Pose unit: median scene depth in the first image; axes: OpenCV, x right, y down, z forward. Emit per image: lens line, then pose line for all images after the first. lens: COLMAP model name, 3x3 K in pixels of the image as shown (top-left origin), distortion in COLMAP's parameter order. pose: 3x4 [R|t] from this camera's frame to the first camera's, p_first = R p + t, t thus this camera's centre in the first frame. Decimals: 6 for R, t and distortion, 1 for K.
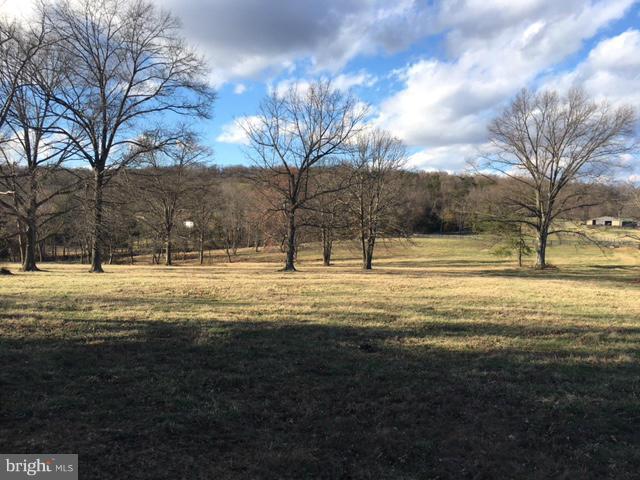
lens RADIAL K [[538.7, 0, 317.9], [0, 538.7, 234.0], [0, 0, 1]] dist [0.076125, -0.091768]
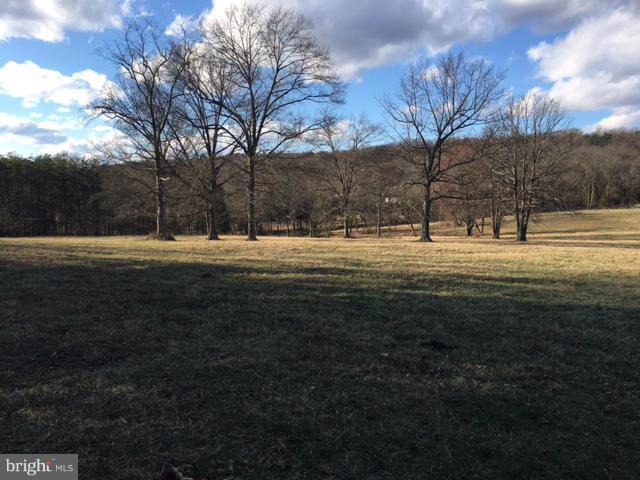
lens RADIAL K [[538.7, 0, 317.9], [0, 538.7, 234.0], [0, 0, 1]] dist [0.076125, -0.091768]
pose [[0.918915, -0.001673, -0.394452, 0.171421], [0.019312, 0.998983, 0.040753, 0.006157], [0.393983, -0.045067, 0.918012, -0.042366]]
